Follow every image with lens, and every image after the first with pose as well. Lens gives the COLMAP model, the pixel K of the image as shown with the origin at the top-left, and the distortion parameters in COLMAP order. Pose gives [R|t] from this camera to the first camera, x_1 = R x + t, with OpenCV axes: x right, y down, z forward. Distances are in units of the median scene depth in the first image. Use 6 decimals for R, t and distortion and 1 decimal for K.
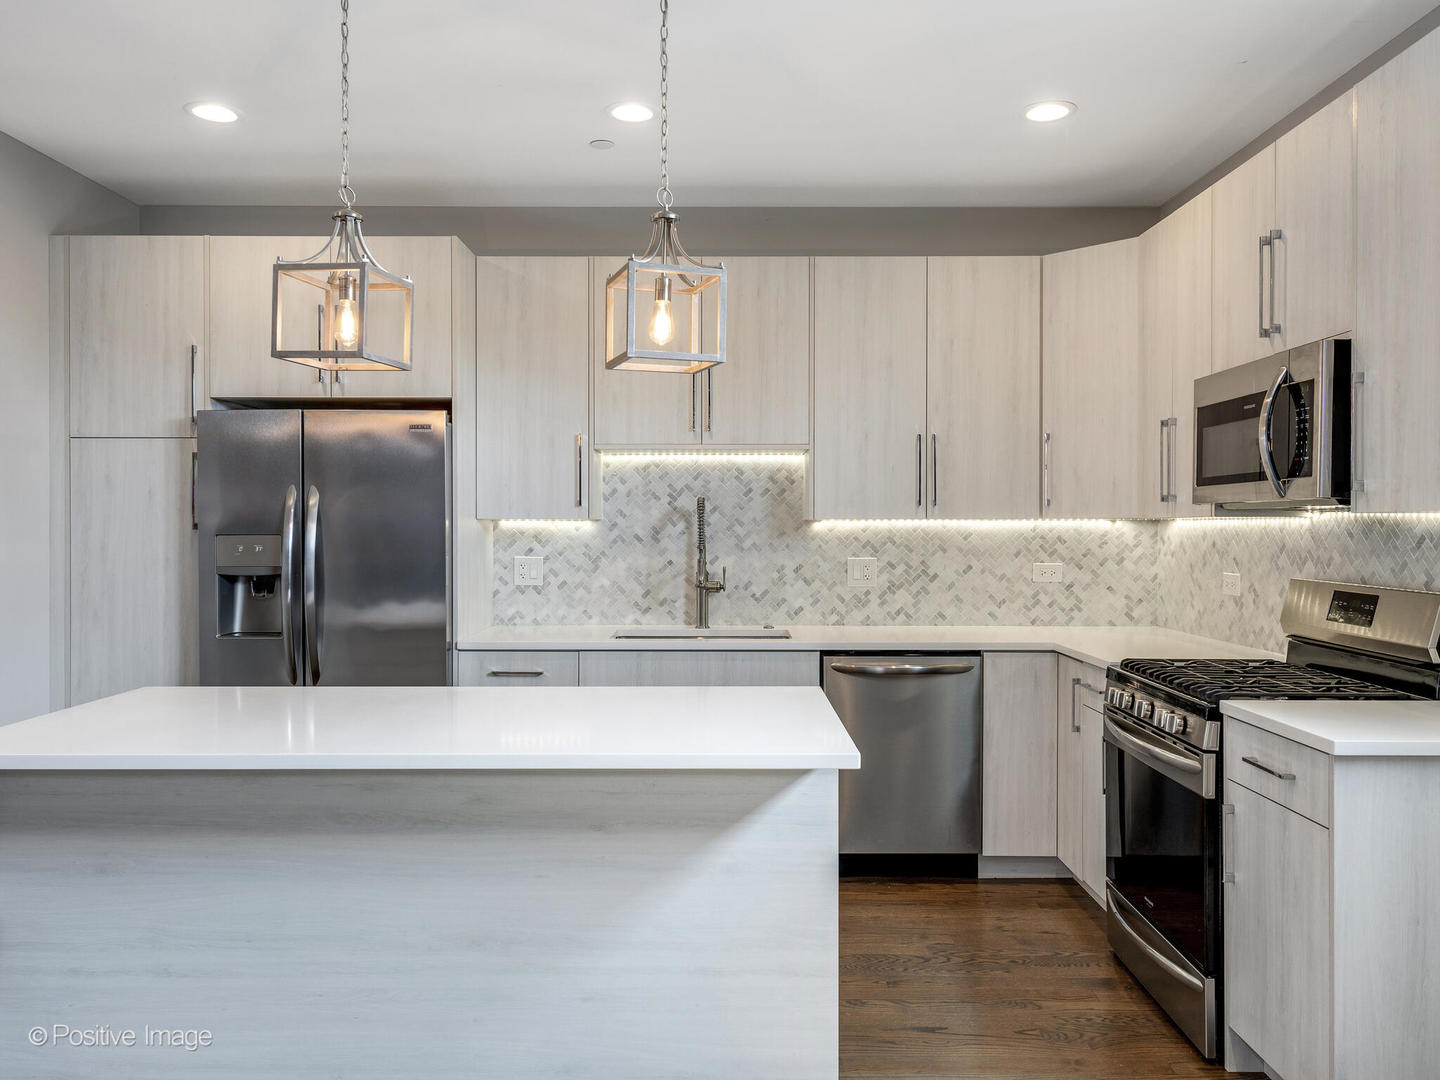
lens RADIAL K [[1154.6, 0, 785.9], [0, 1154.6, 534.3], [0, 0, 1]] dist [0.011678, 0.003649]
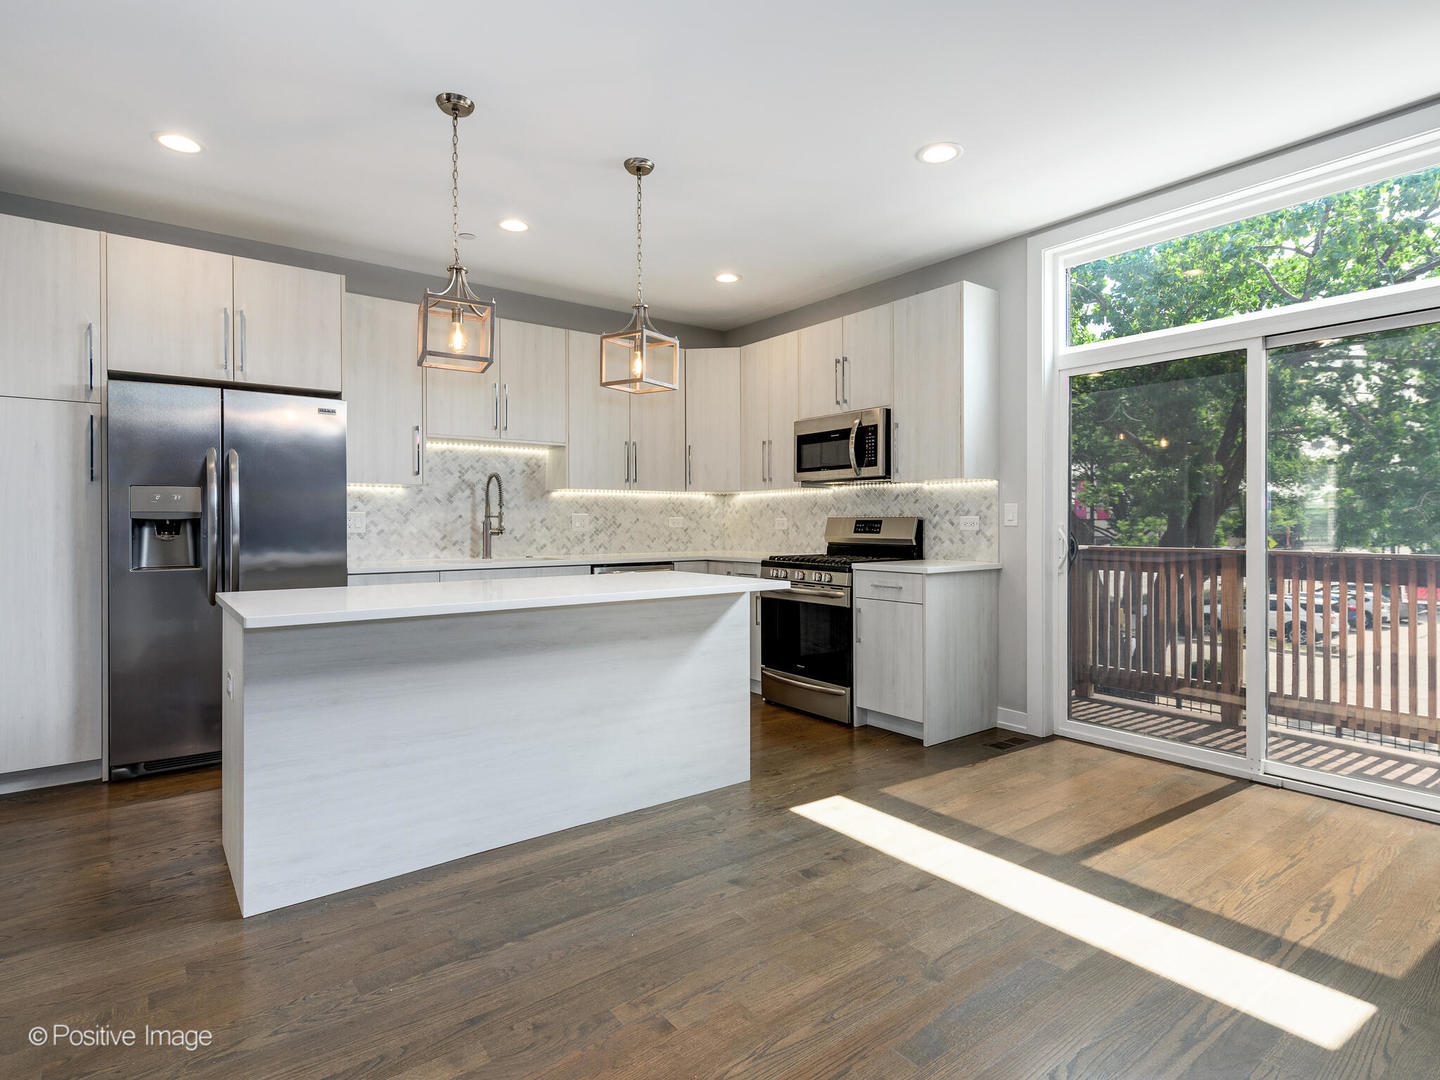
lens RADIAL K [[748.2, 0, 815.1], [0, 748.2, 521.2], [0, 0, 1]] dist [0.003039, -0.000013]
pose [[0.762284, -0.005092, 0.647223, -0.379943], [0.011992, 0.999909, -0.006257, 0.042401], [-0.647132, 0.012532, 0.762275, -0.040539]]
